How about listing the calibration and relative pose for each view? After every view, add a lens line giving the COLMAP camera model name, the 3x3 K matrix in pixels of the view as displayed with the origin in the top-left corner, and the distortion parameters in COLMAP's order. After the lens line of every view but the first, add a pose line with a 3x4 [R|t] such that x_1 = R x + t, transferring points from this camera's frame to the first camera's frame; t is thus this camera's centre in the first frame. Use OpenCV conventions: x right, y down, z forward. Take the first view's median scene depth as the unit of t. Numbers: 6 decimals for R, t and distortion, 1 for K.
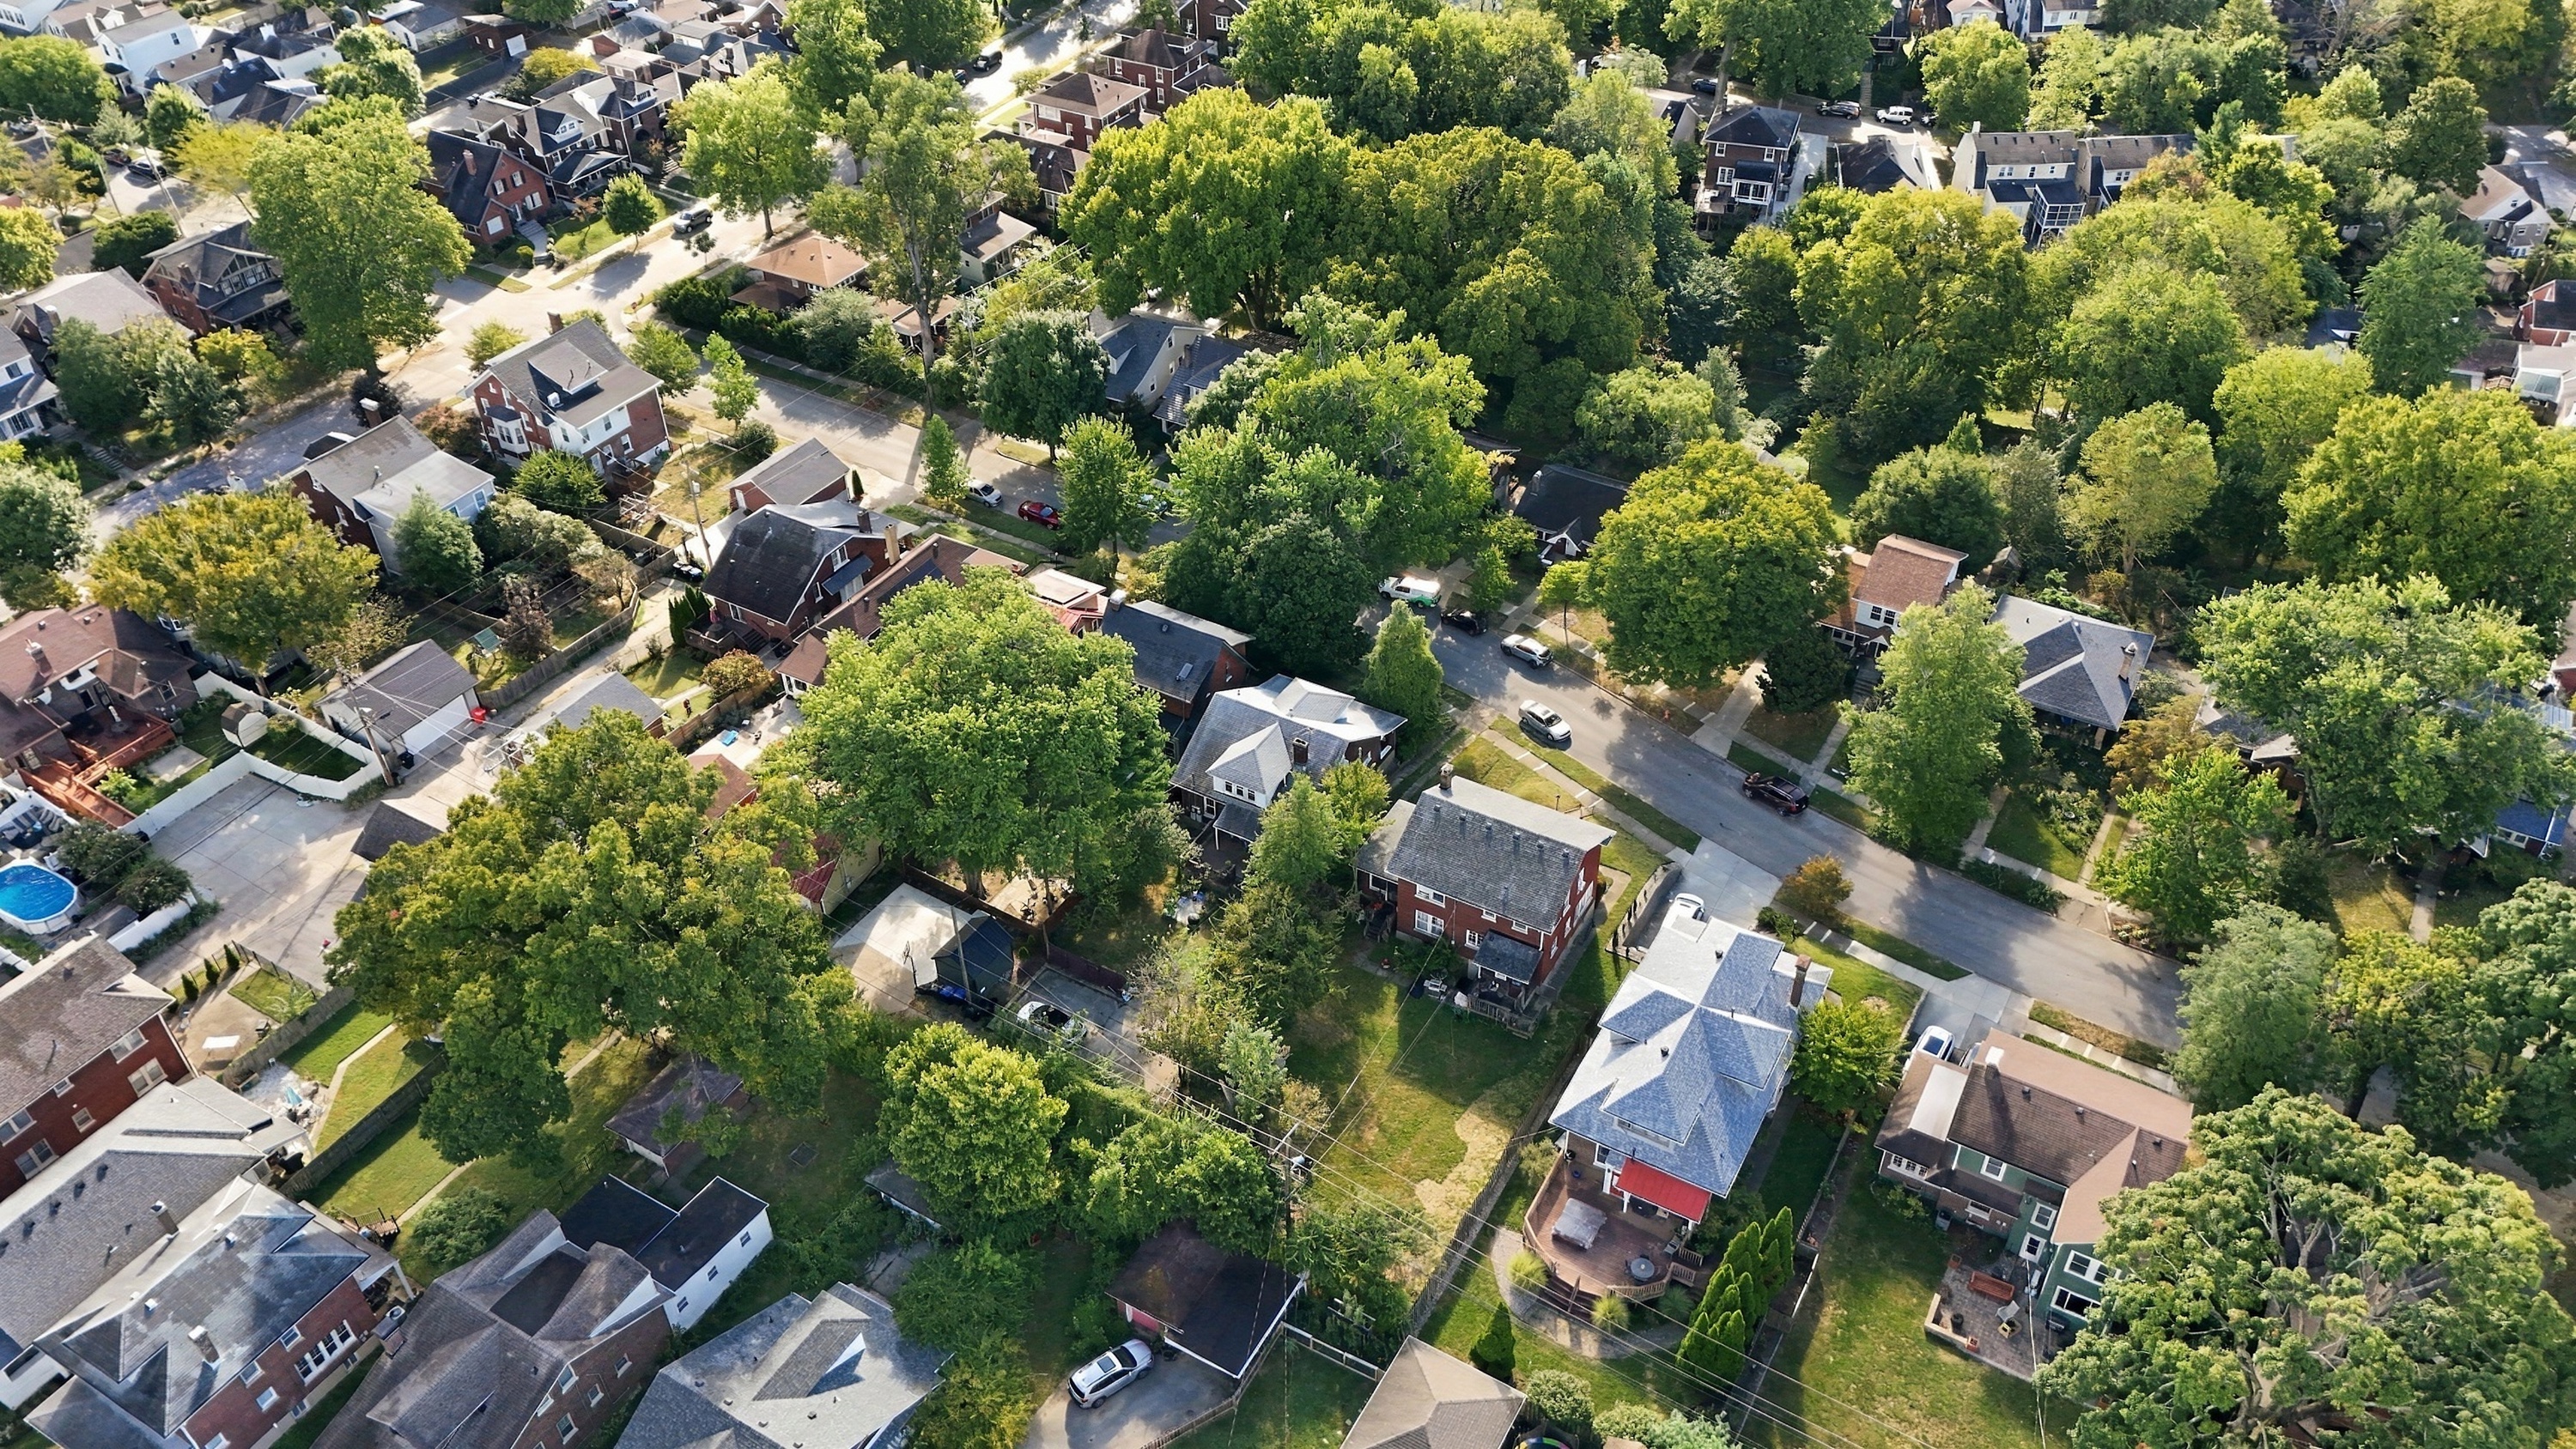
lens RADIAL K [[1874.6, 0, 1301.0], [0, 1874.6, 719.0], [0, 0, 1]] dist [0.067425, -0.054994]
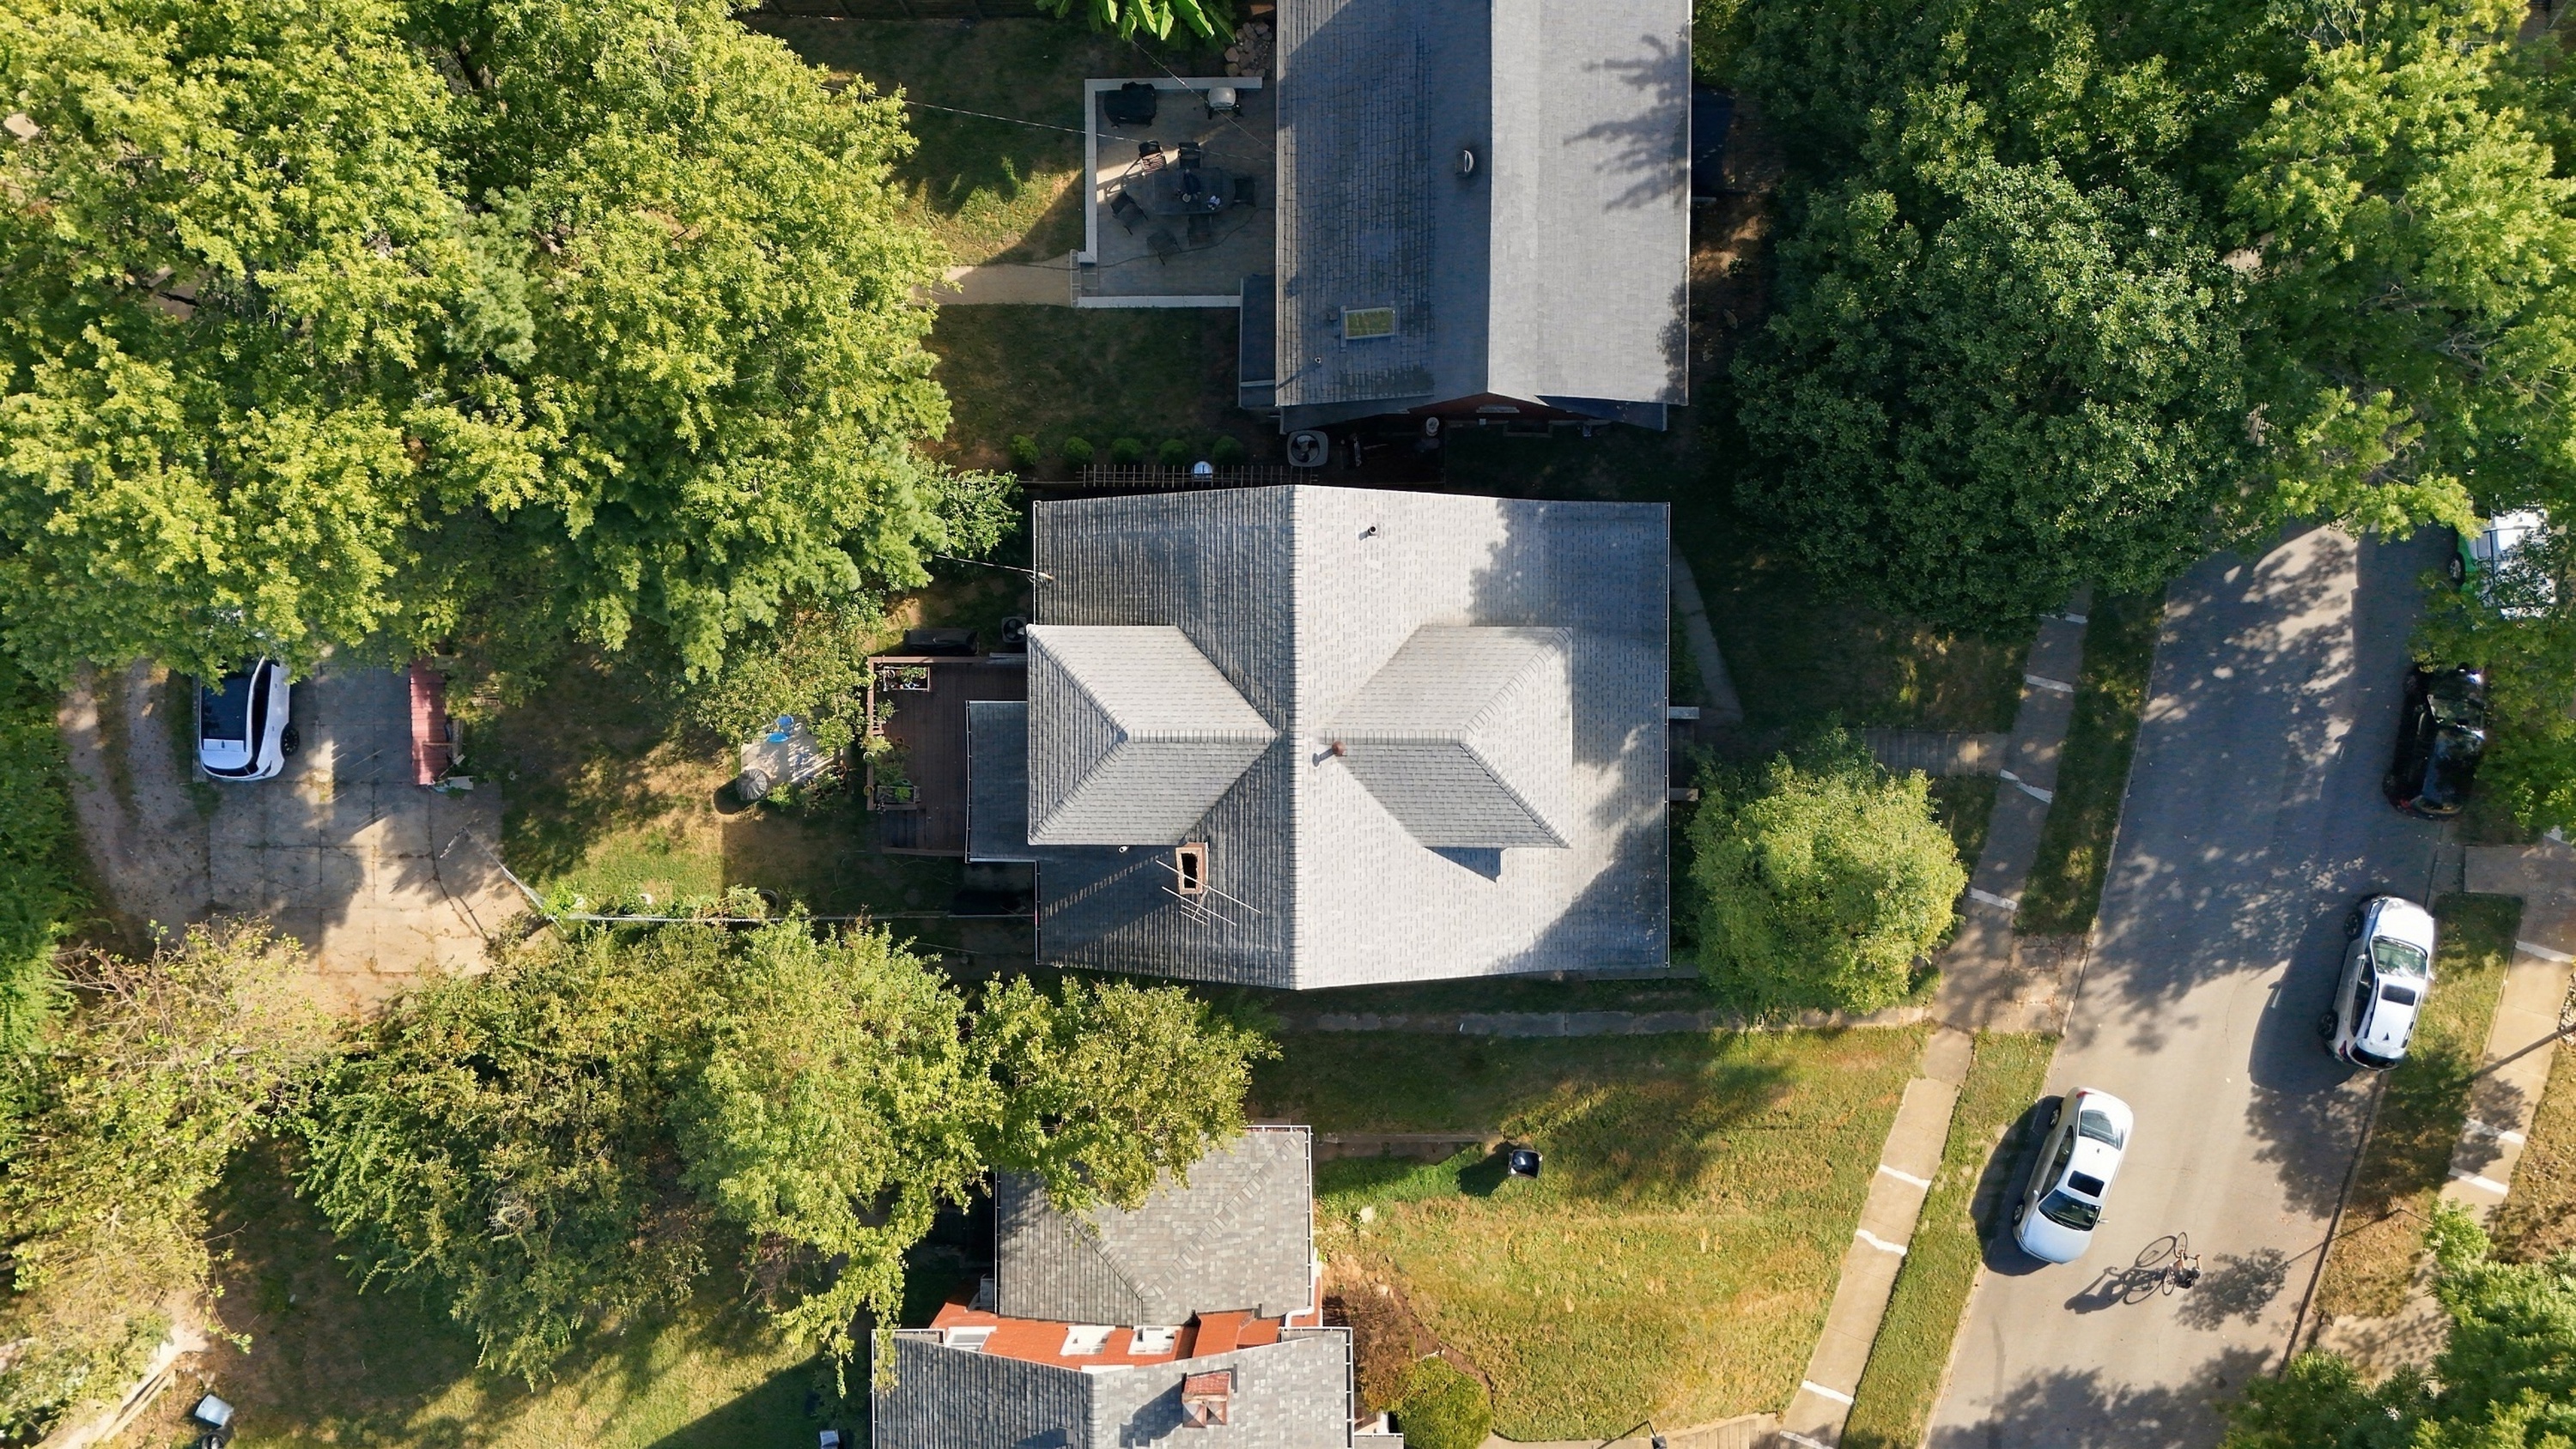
lens RADIAL K [[1951.4, 0, 1271.1], [0, 1951.4, 727.9], [0, 0, 1]] dist [0.037089, -0.003216]
pose [[0.502714, 0.864433, 0.005903, -0.014420], [-0.514916, 0.293953, 0.805266, -0.240487], [0.694363, -0.407858, 0.592884, 0.747762]]
